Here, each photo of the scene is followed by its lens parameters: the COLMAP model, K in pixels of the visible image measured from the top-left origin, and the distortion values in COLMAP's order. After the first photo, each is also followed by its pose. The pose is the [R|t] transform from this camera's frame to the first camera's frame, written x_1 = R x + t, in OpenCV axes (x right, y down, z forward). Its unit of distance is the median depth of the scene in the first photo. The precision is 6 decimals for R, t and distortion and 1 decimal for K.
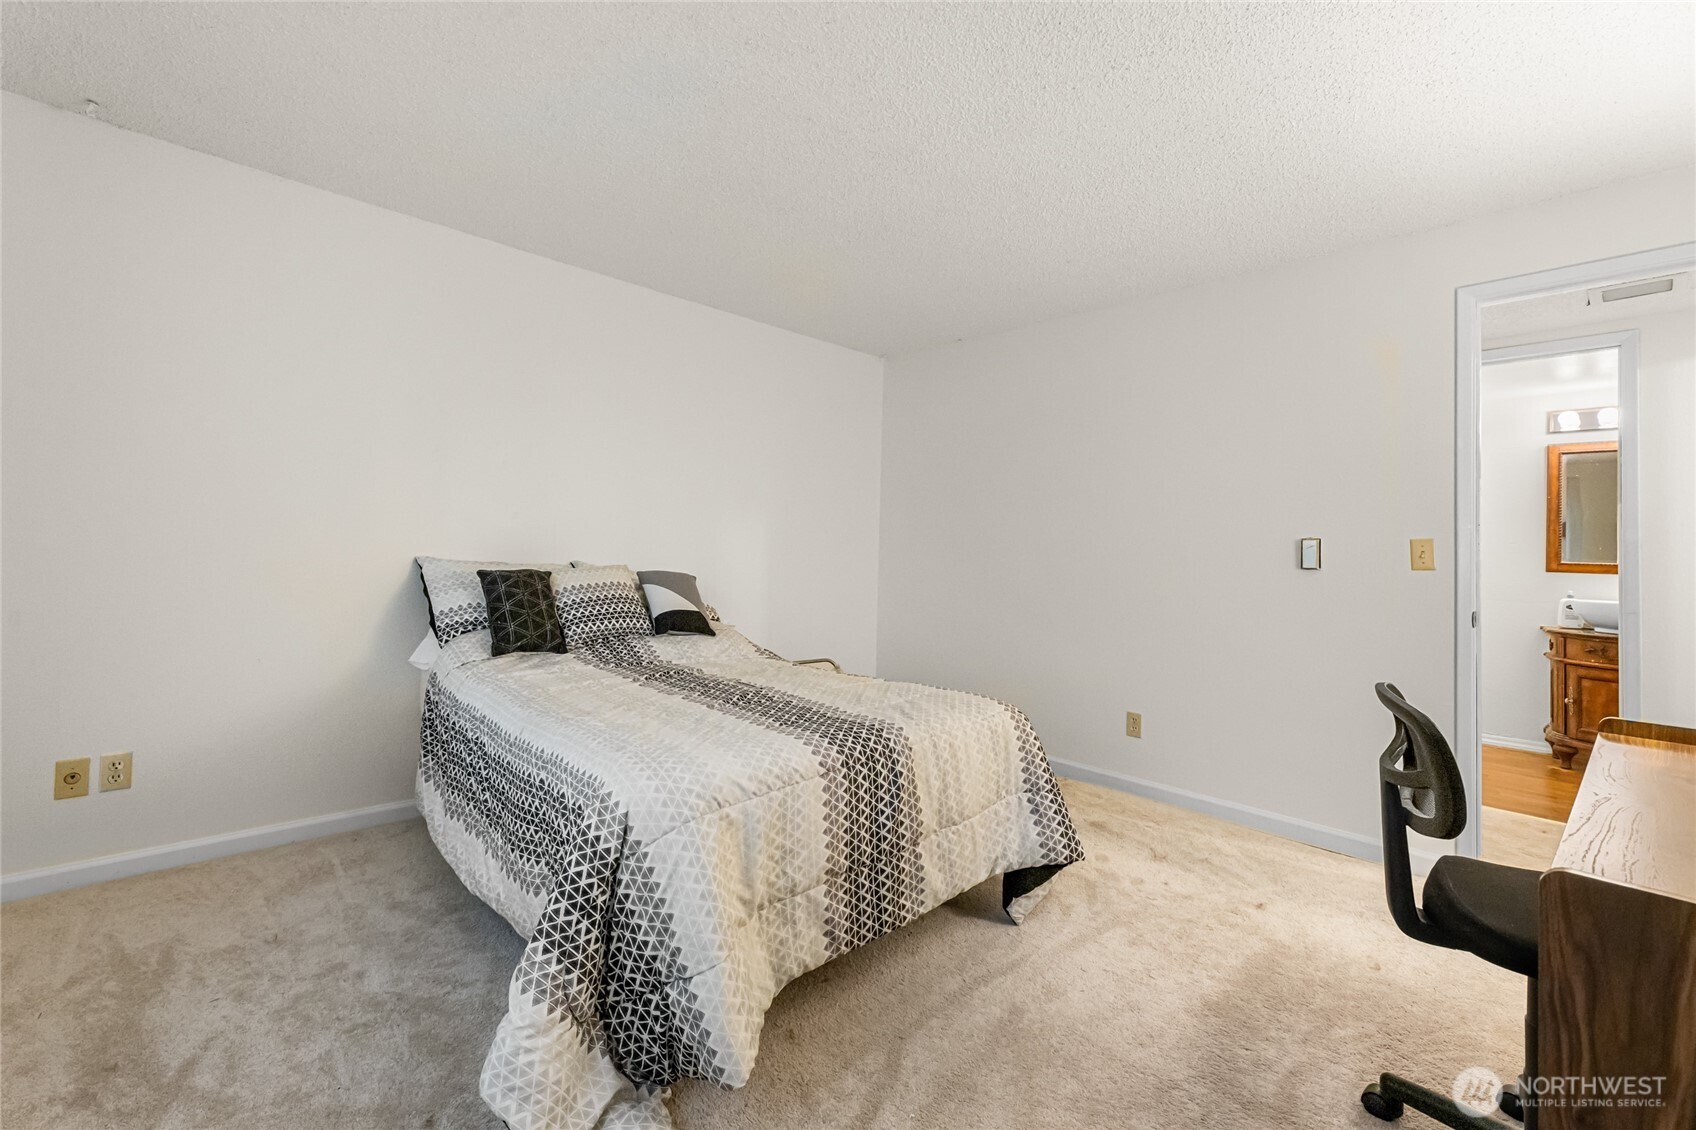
lens RADIAL K [[694.0, 0, 848.0], [0, 694.0, 565.0], [0, 0, 1]] dist [-0.001232, -0.000230]
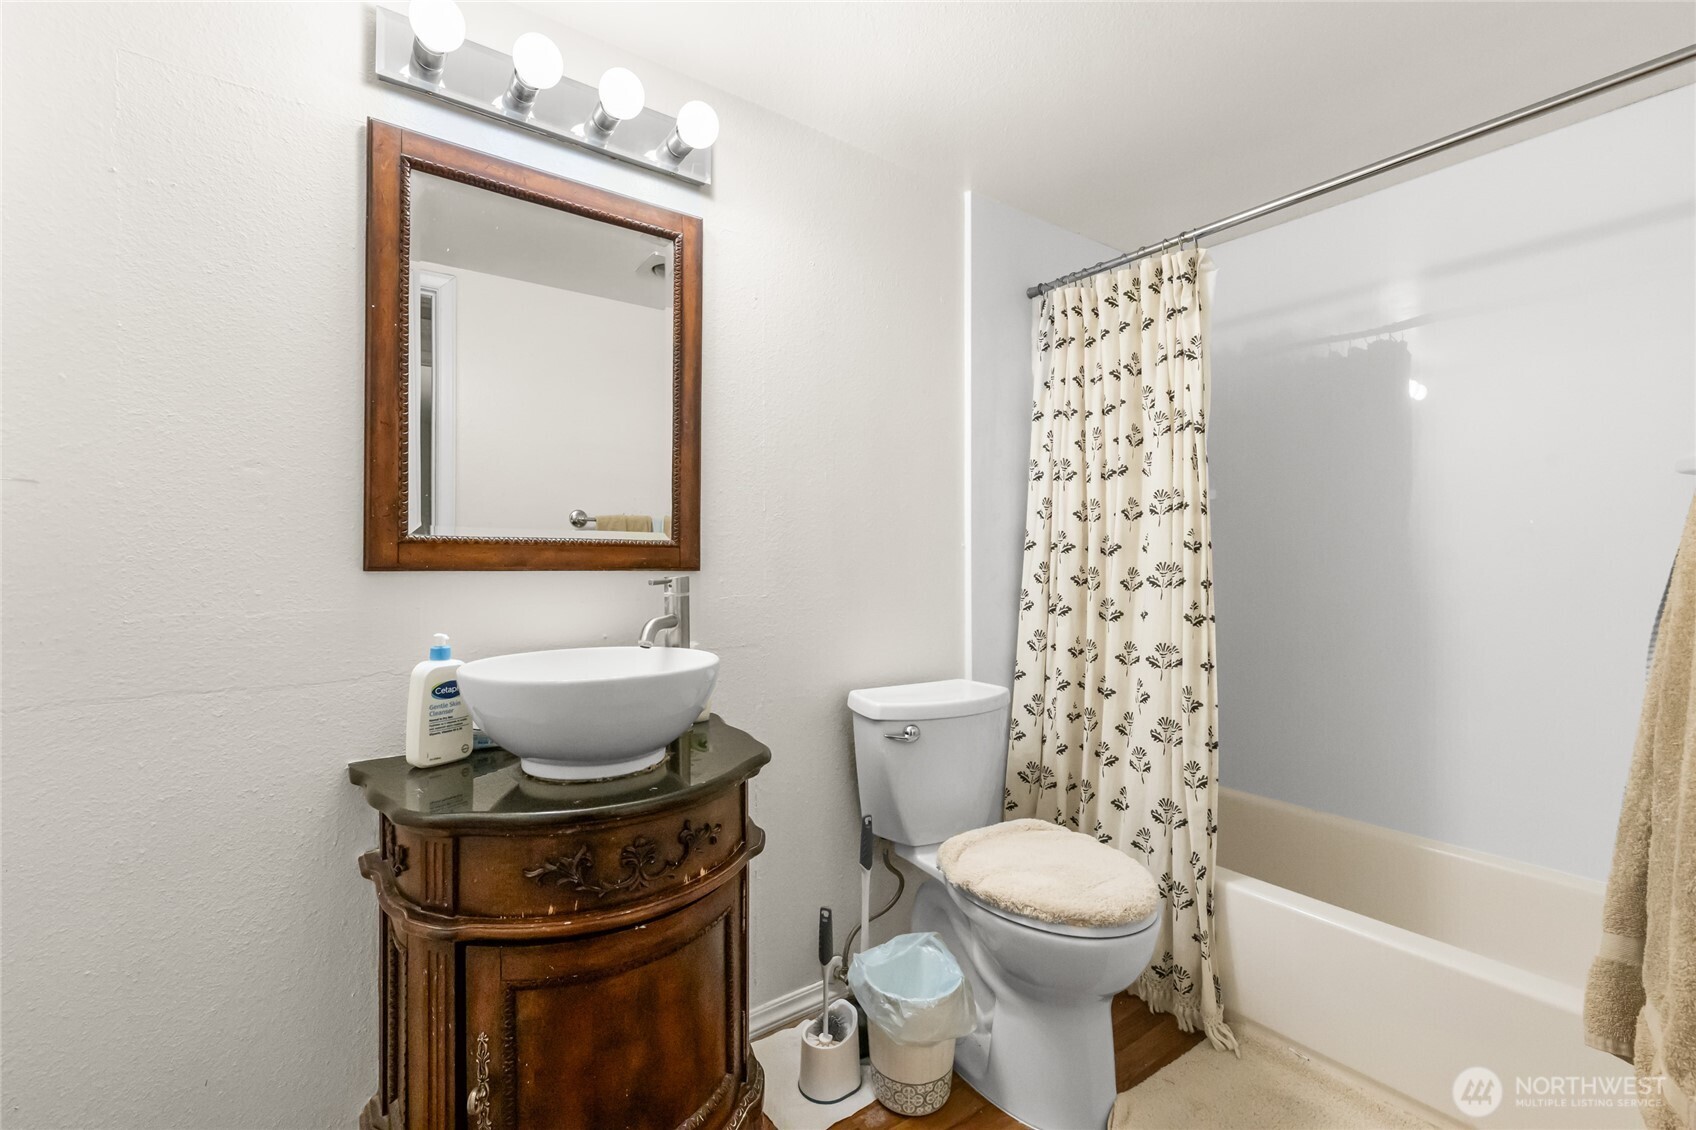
lens RADIAL K [[730.7, 0, 848.0], [0, 730.7, 565.0], [0, 0, 1]] dist [-0.000551, -0.000058]
pose [[0.116608, -0.008760, 0.993139, 0.752635], [-0.000009, 0.999961, 0.008821, 0.005370], [-0.993178, -0.001037, 0.116604, 0.789473]]
